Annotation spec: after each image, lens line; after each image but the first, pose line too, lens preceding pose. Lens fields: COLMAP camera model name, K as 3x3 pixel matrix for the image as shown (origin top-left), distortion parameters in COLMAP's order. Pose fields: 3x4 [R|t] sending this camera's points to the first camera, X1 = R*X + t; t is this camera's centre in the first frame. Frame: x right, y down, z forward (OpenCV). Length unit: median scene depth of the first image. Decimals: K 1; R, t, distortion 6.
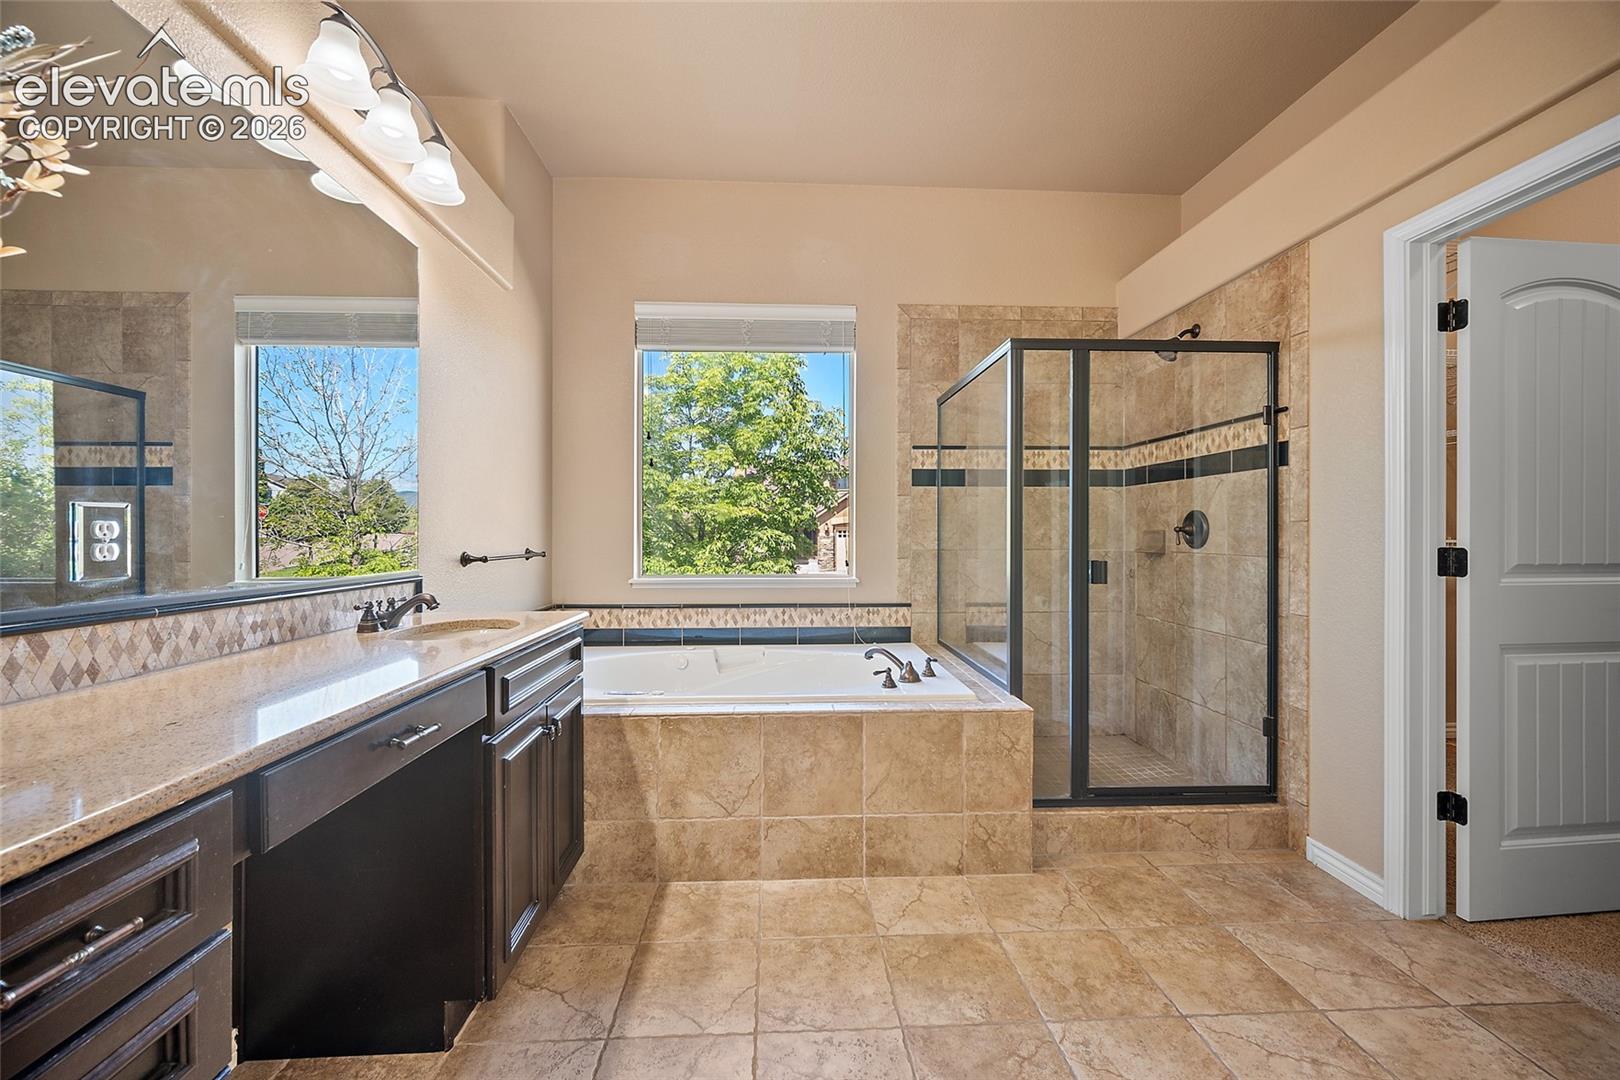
lens RADIAL K [[638.2, 0, 810.0], [0, 638.2, 540.0], [0, 0, 1]] dist [0.000906, -0.000045]
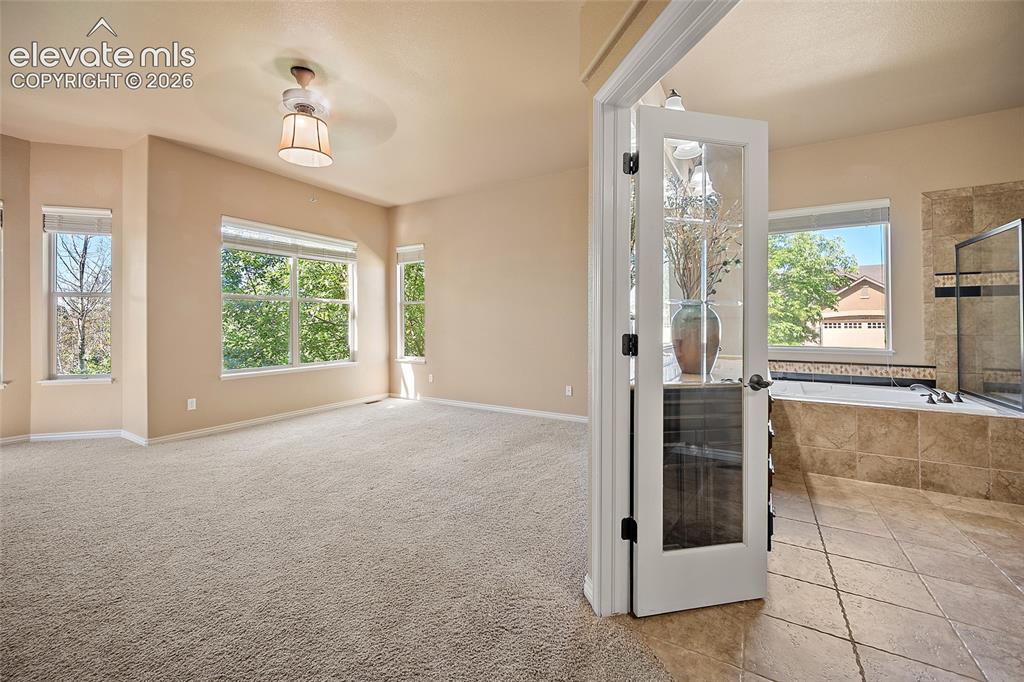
lens RADIAL K [[412.2, 0, 514.1], [0, 412.2, 318.7], [0, 0, 1]] dist [-0.000018, 0.000719]
pose [[0.832047, -0.007932, -0.554648, -0.182597], [-0.005897, 0.999715, -0.023144, 0.004884], [0.554674, 0.022527, 0.831763, -0.595854]]
